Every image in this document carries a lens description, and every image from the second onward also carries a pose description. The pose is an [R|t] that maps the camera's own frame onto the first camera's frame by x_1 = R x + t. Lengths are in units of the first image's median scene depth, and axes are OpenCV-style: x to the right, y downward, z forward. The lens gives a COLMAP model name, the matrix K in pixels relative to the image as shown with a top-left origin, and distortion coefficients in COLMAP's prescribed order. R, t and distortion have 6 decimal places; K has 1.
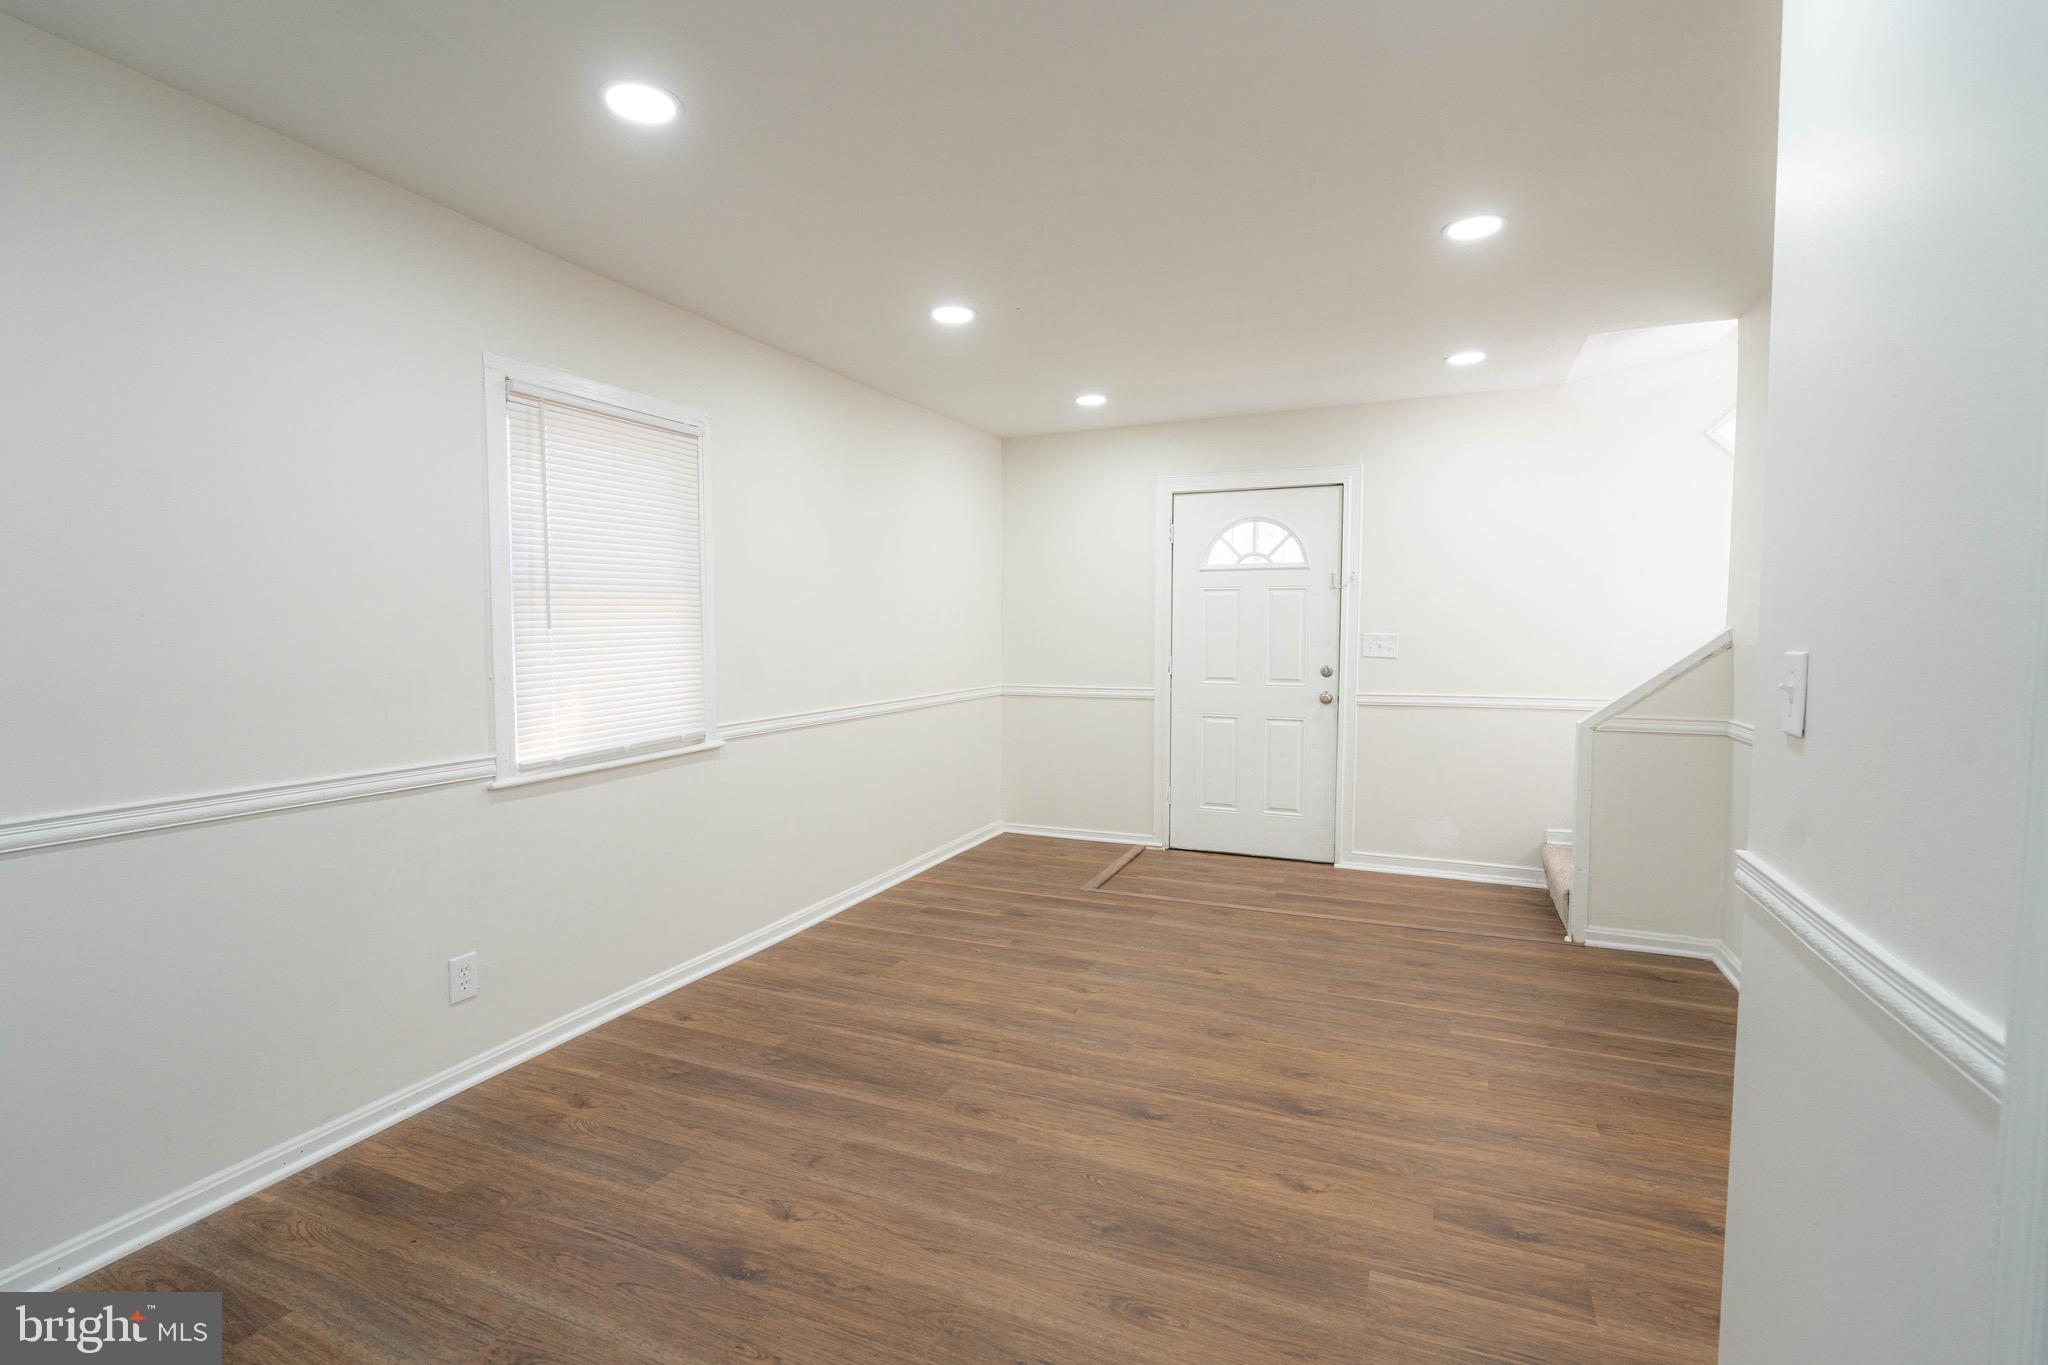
lens RADIAL K [[954.7, 0, 1021.7], [0, 954.7, 678.5], [0, 0, 1]] dist [0.002164, -0.000697]
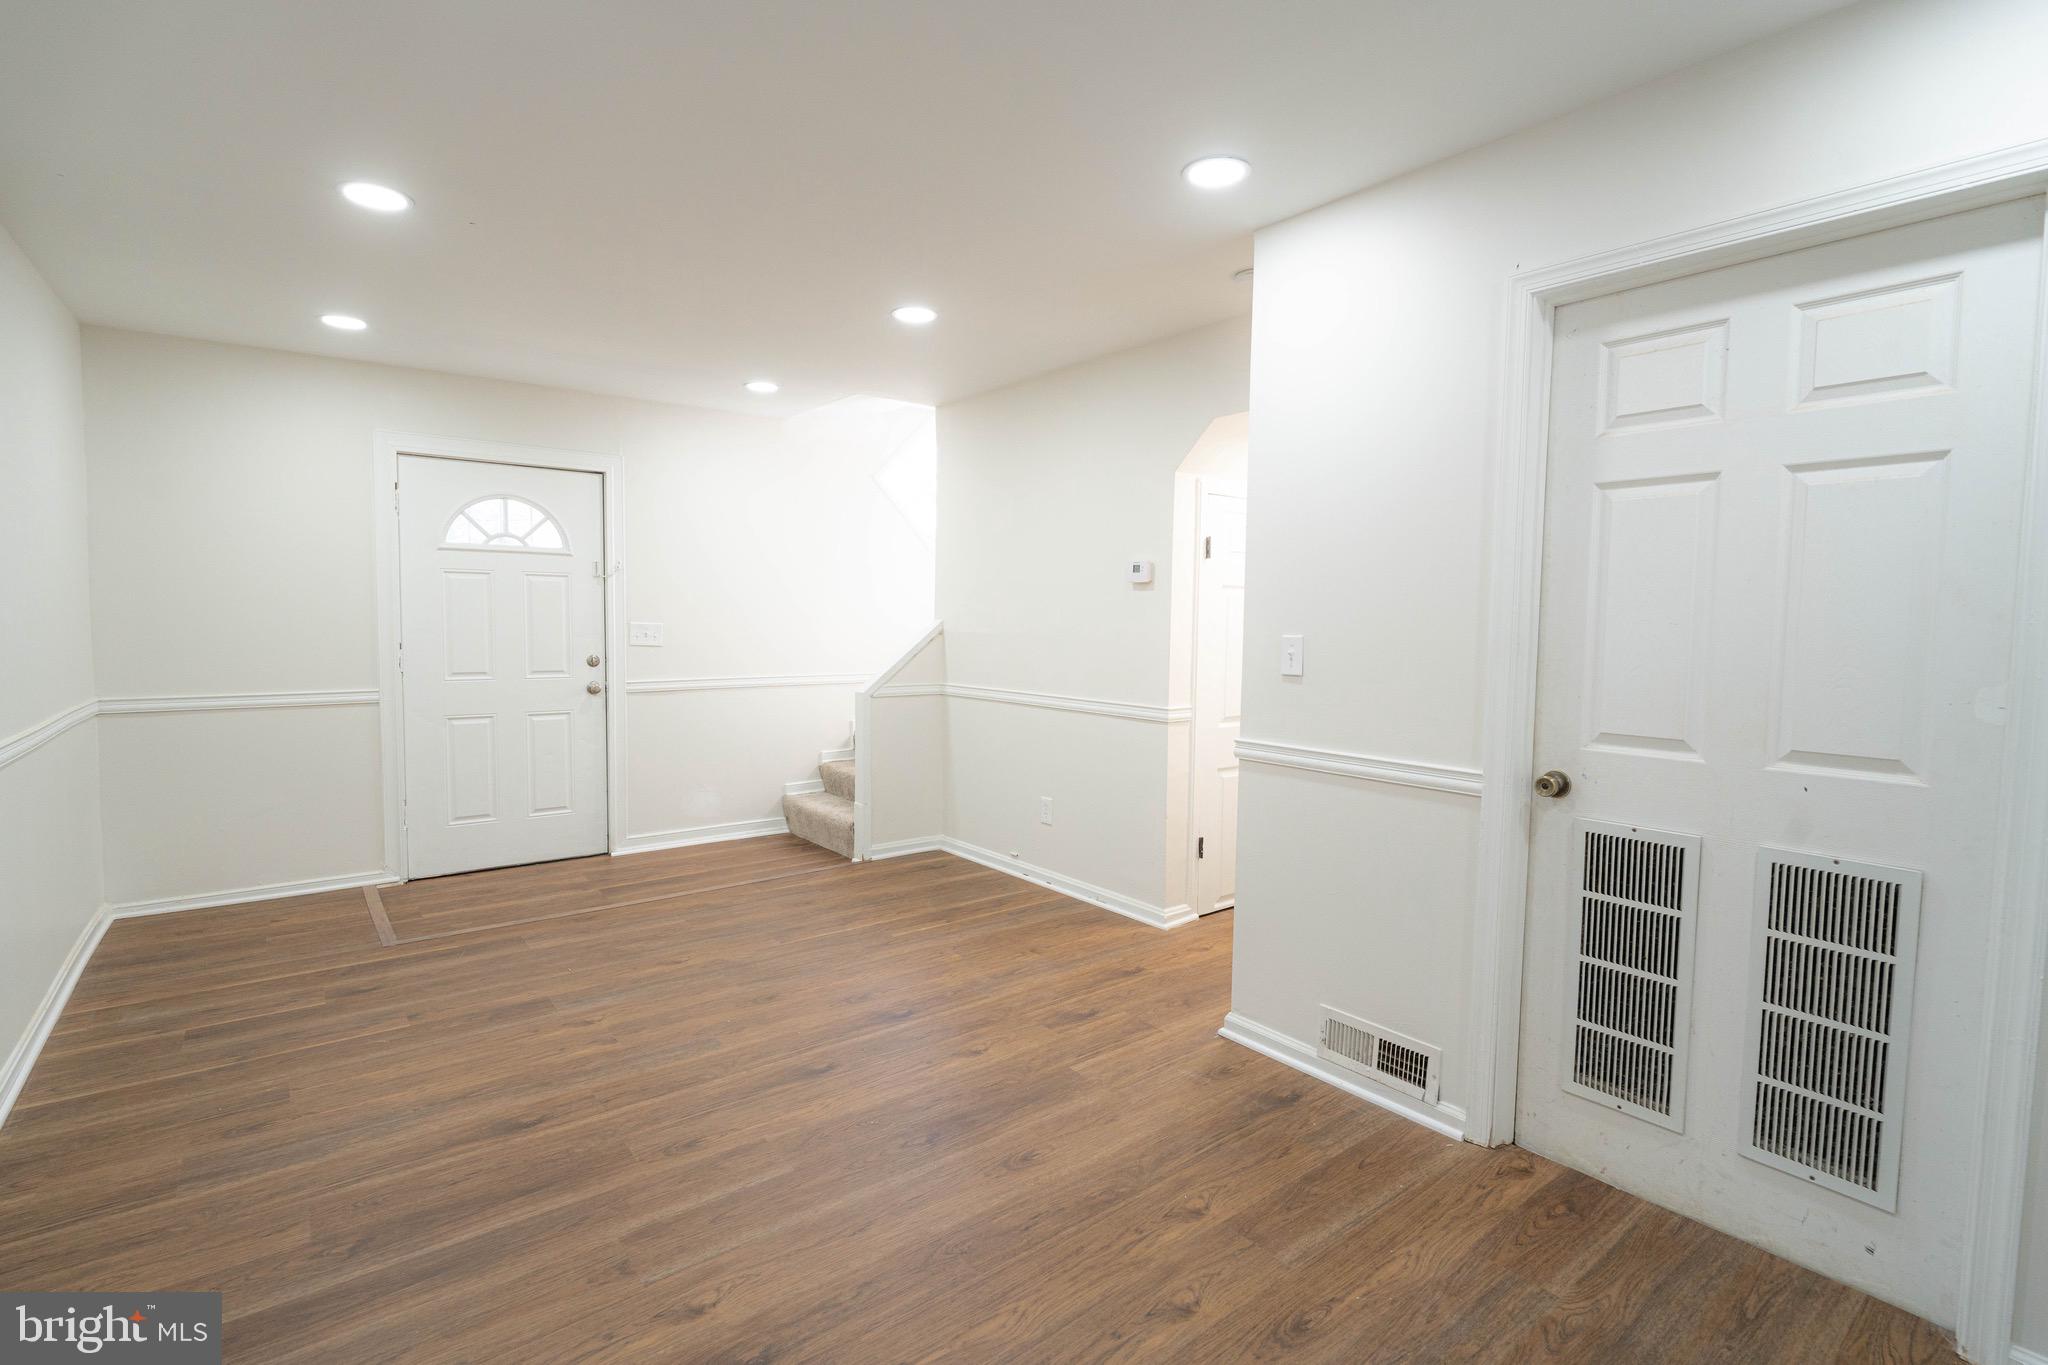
lens RADIAL K [[957.2, 0, 1033.4], [0, 957.2, 674.3], [0, 0, 1]] dist [0.005609, -0.006381]
pose [[0.470852, -0.046170, 0.881003, -0.486242], [0.038329, 0.998757, 0.031856, -0.011142], [-0.881379, 0.018768, 0.472036, 0.189659]]
